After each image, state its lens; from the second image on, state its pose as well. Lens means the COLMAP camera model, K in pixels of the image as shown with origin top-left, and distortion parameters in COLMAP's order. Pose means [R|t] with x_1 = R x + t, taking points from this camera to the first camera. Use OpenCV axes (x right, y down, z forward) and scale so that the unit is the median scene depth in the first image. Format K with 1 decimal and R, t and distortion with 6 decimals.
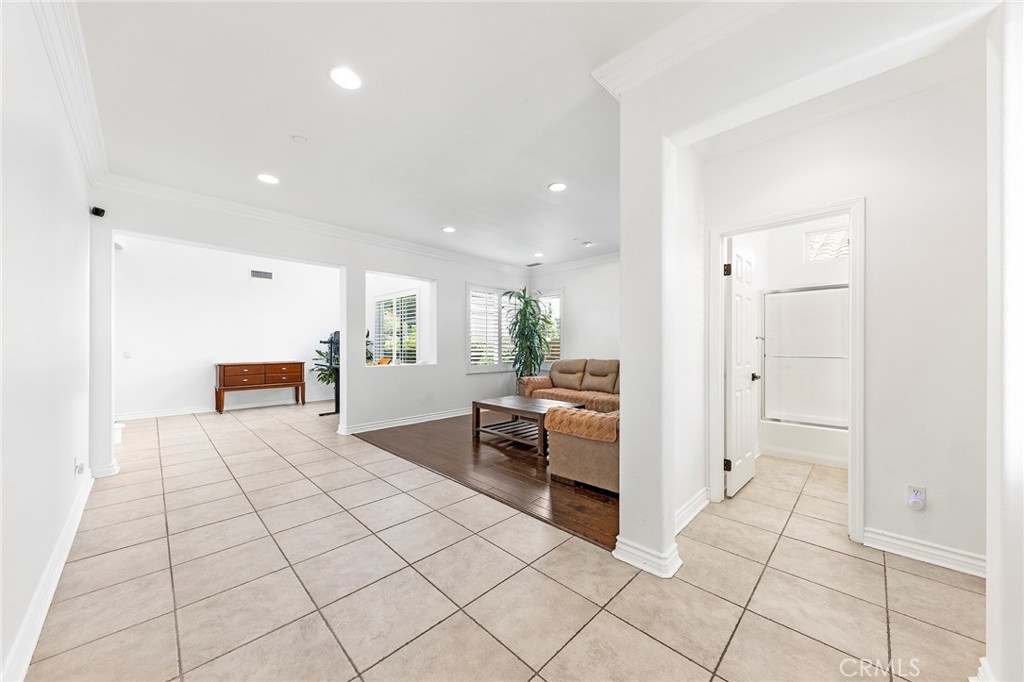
lens RADIAL K [[359.0, 0, 511.7], [0, 359.0, 344.6], [0, 0, 1]] dist [0.001934, 0.000083]
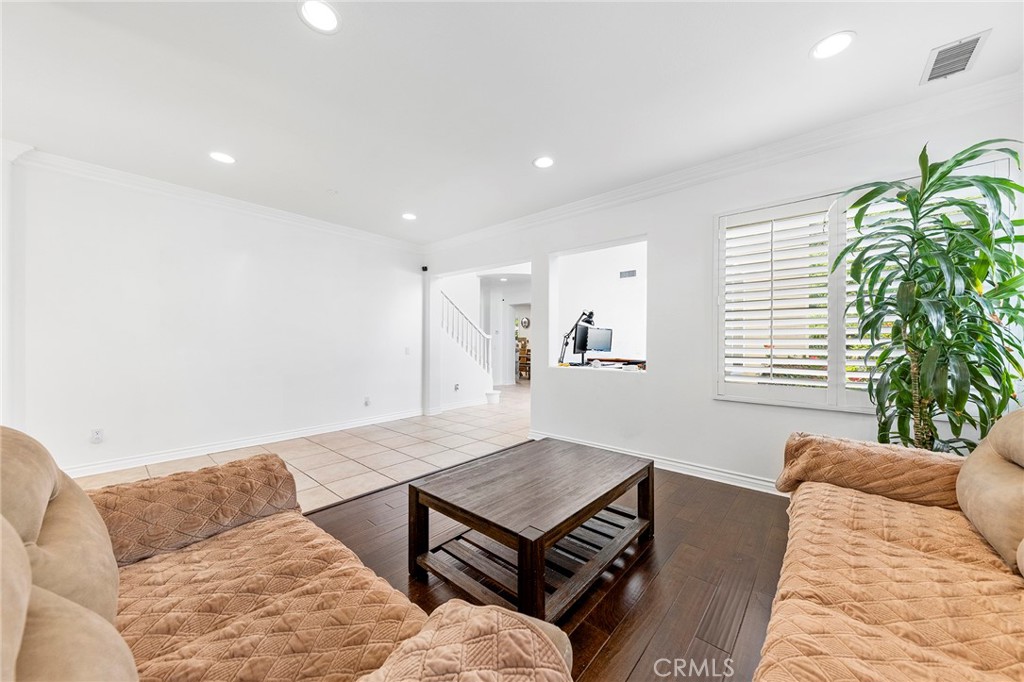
lens RADIAL K [[359.0, 0, 511.7], [0, 359.0, 342.7], [0, 0, 1]] dist [0.001934, 0.000083]
pose [[0.058673, -0.001445, -0.998276, 0.332808], [0.001199, 0.999998, -0.001377, 0.004188], [0.998277, -0.001116, 0.058675, 0.636866]]
